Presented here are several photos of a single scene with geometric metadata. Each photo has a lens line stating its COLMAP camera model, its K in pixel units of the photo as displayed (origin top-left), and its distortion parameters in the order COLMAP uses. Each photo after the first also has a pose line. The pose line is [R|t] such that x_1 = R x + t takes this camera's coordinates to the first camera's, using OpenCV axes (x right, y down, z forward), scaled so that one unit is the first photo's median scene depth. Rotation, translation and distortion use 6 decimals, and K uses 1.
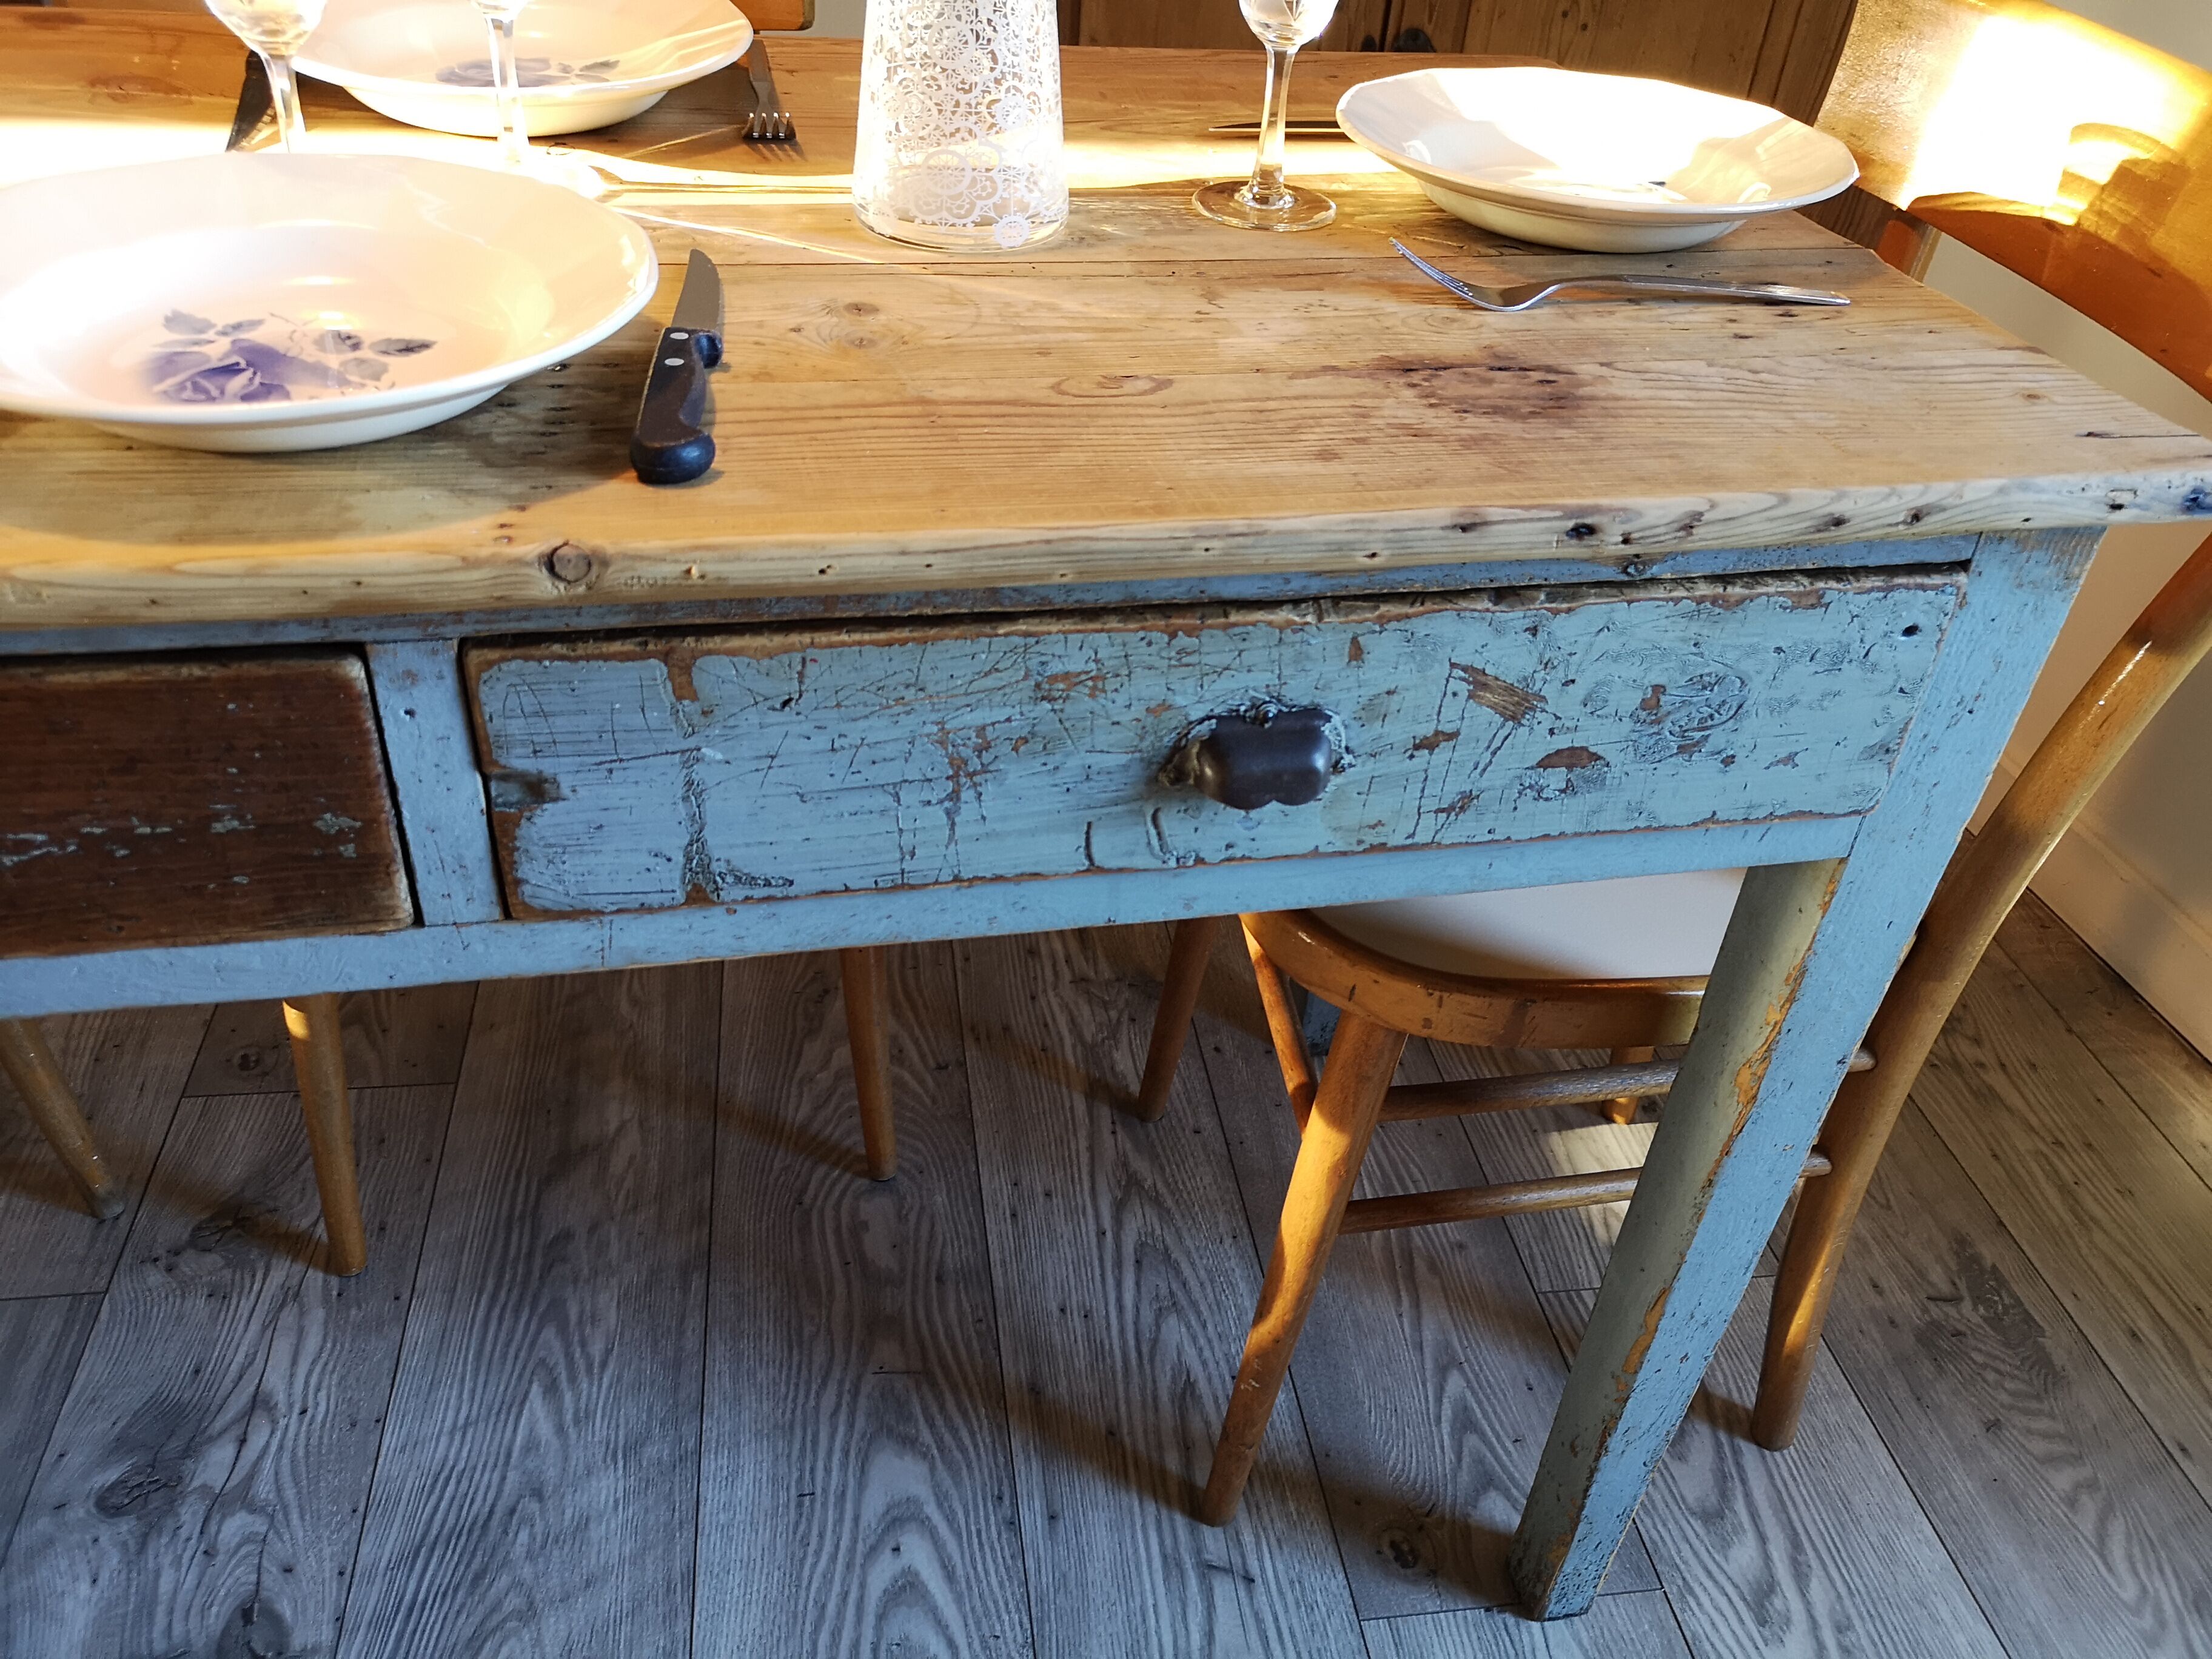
lens RADIAL K [[1706.2, 0, 1102.2], [0, 1706.2, 827.7], [0, 0, 1]] dist [0.047844, -0.044239]
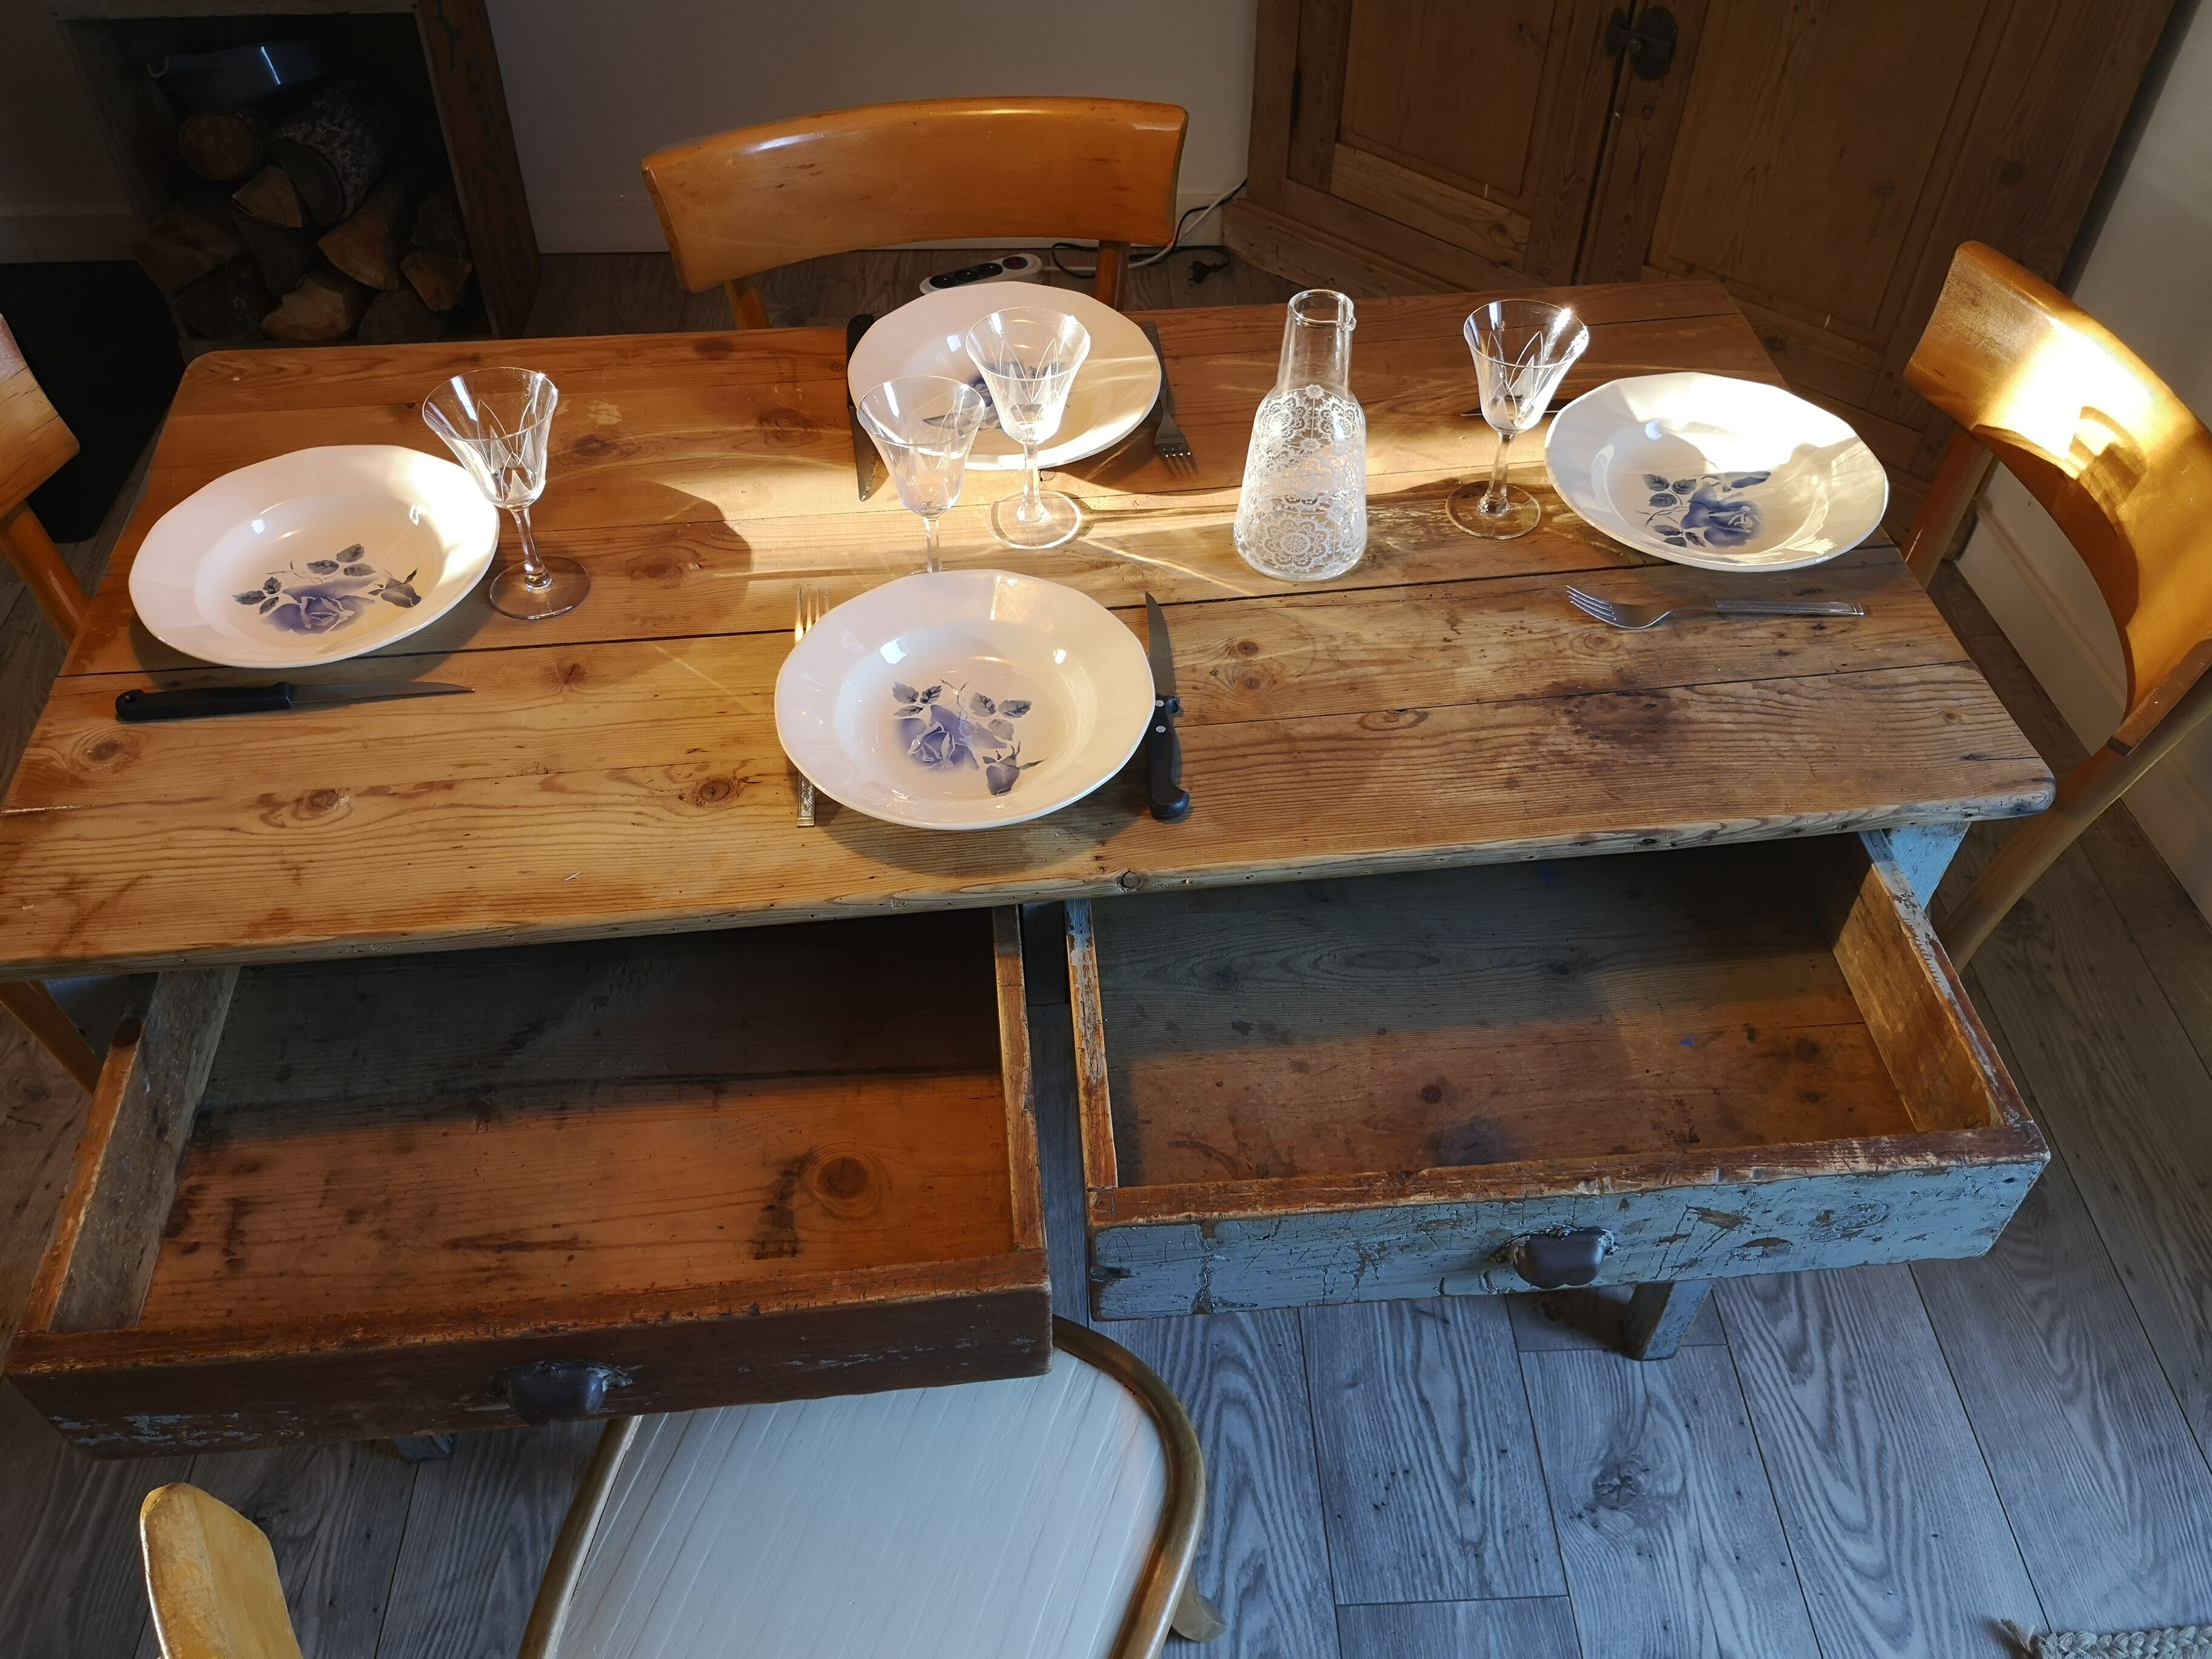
lens RADIAL K [[1706.2, 0, 1106.8], [0, 1706.2, 824.4], [0, 0, 1]] dist [0.047844, -0.044239]
pose [[0.991786, 0.031326, -0.124012, -0.061165], [-0.009439, 0.984827, 0.173281, -0.422144], [0.127559, -0.170687, 0.977034, -0.741601]]
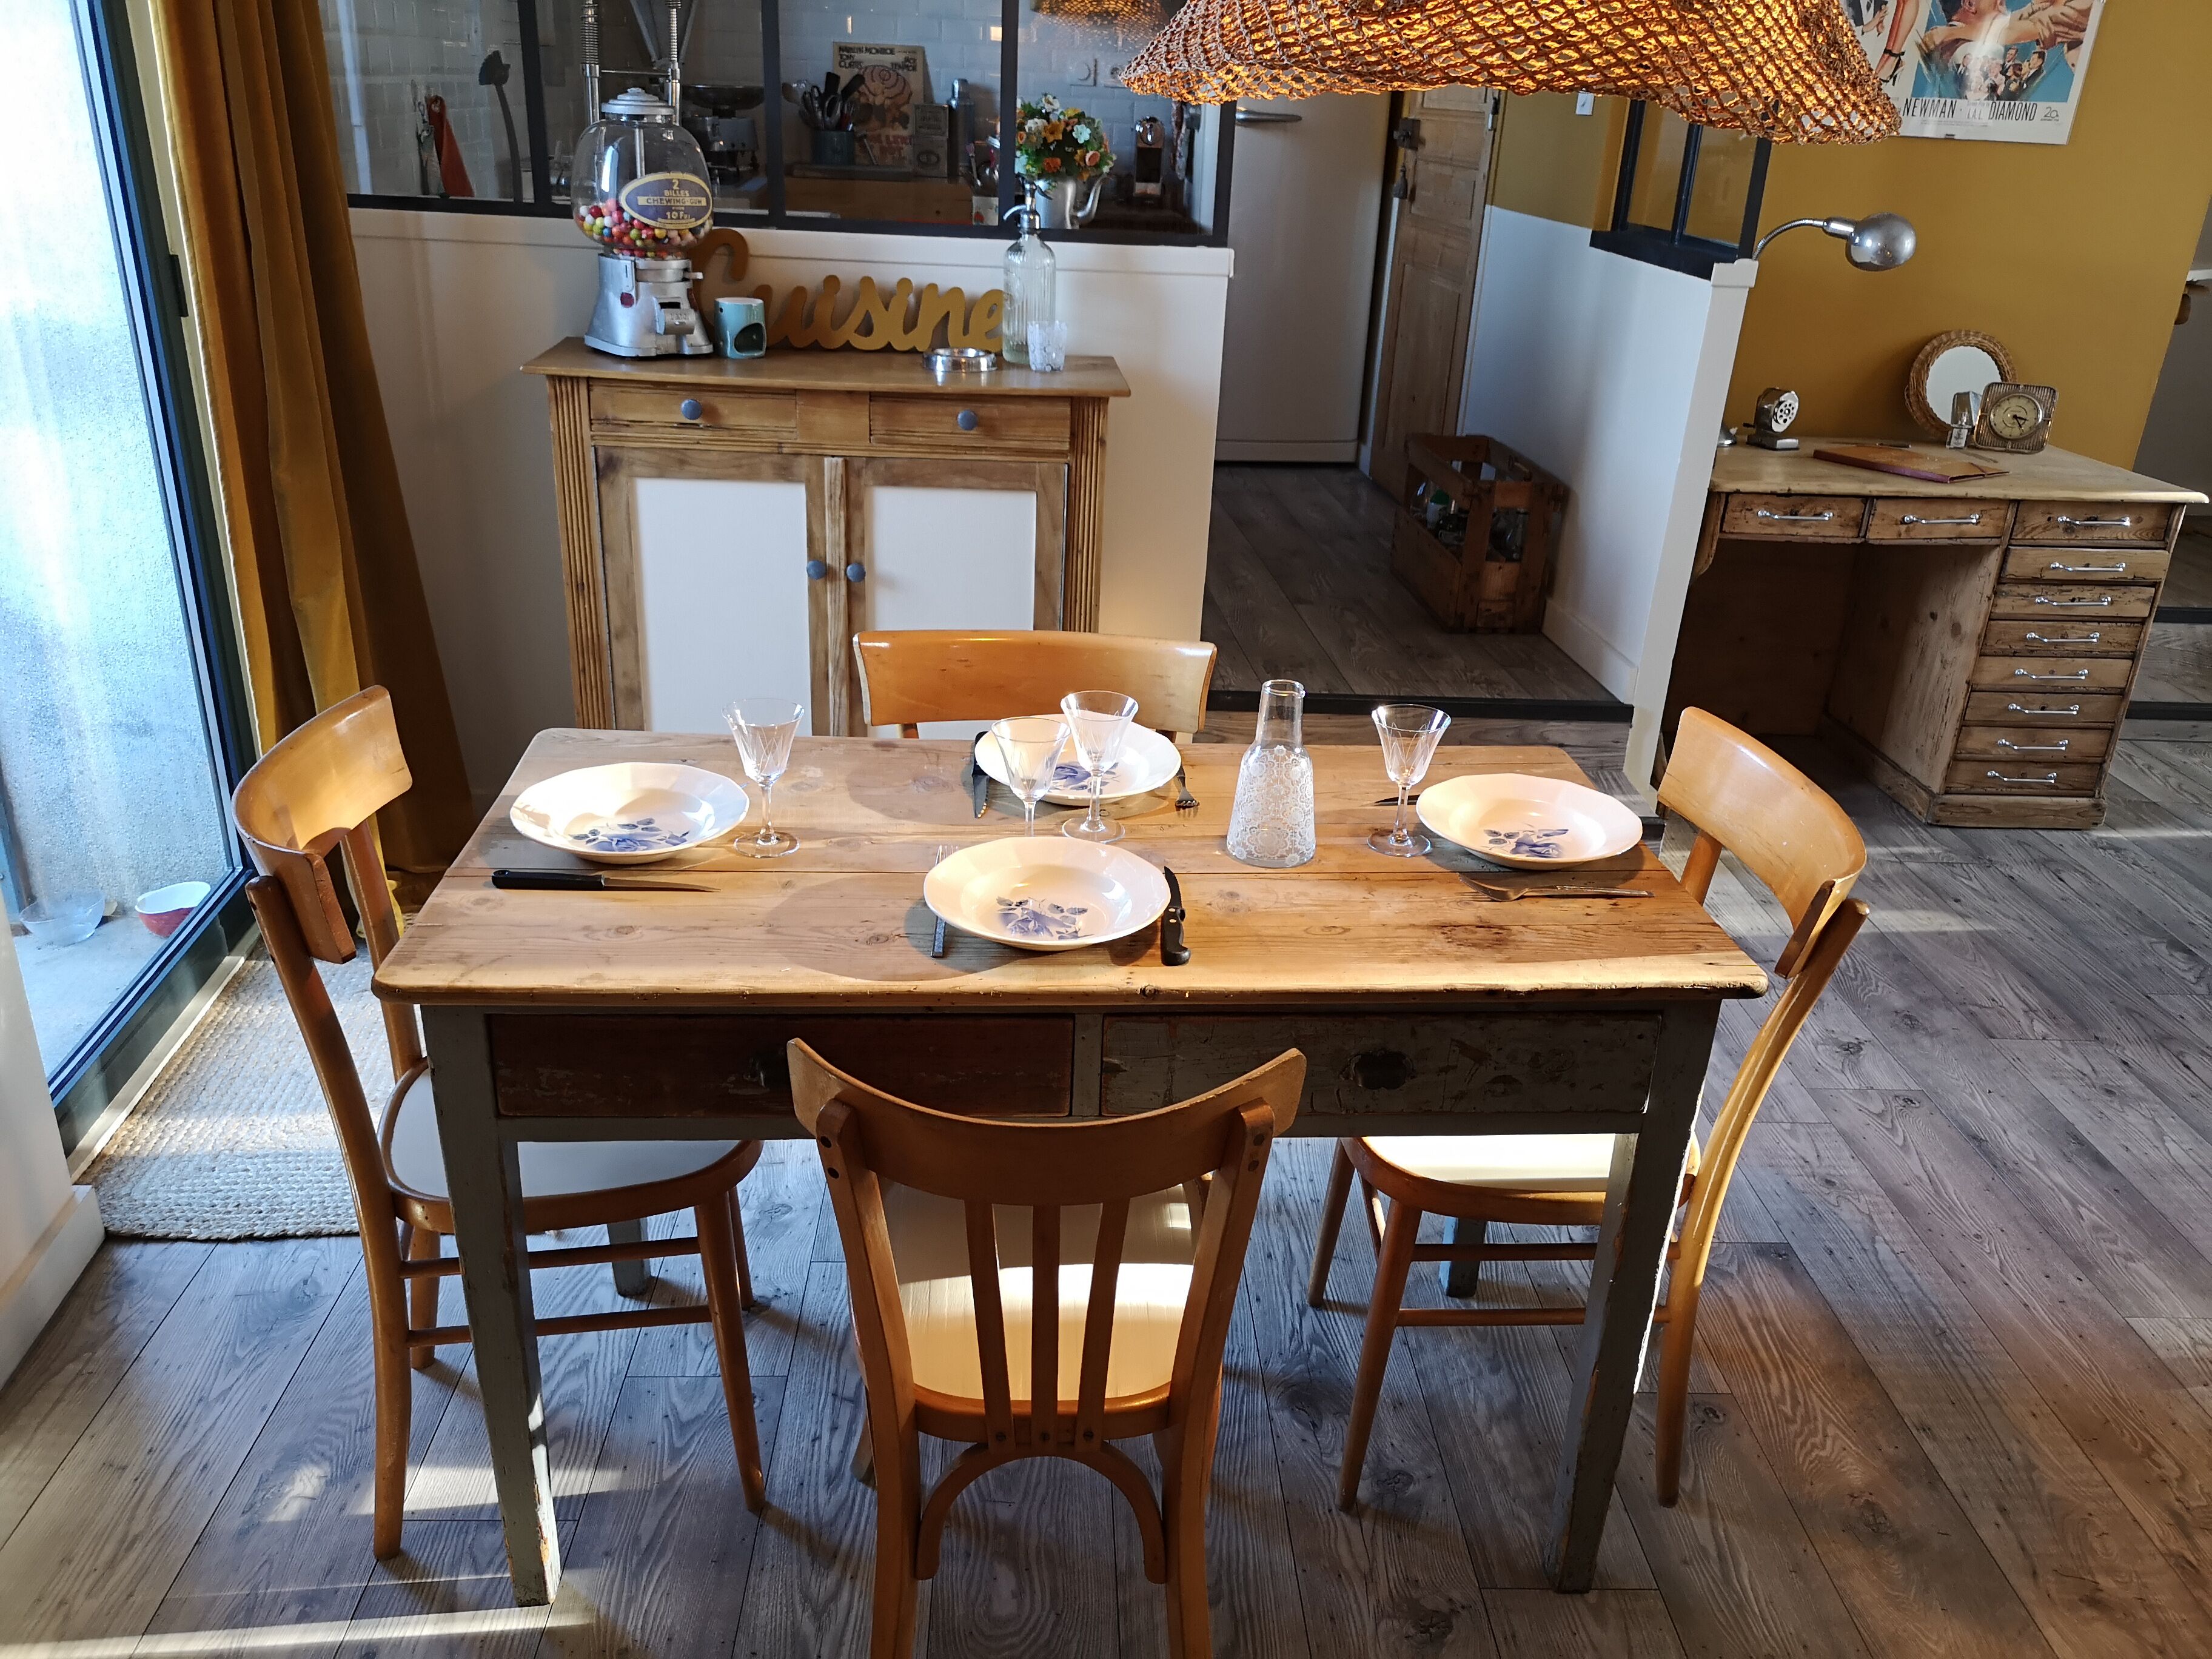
lens RADIAL K [[1706.2, 0, 1093.4], [0, 1706.2, 837.9], [0, 0, 1]] dist [0.047844, -0.044239]
pose [[0.987701, 0.028688, -0.153699, 0.047864], [-0.062031, 0.974249, -0.216775, 0.190371], [0.143522, 0.223643, 0.964046, -1.555656]]
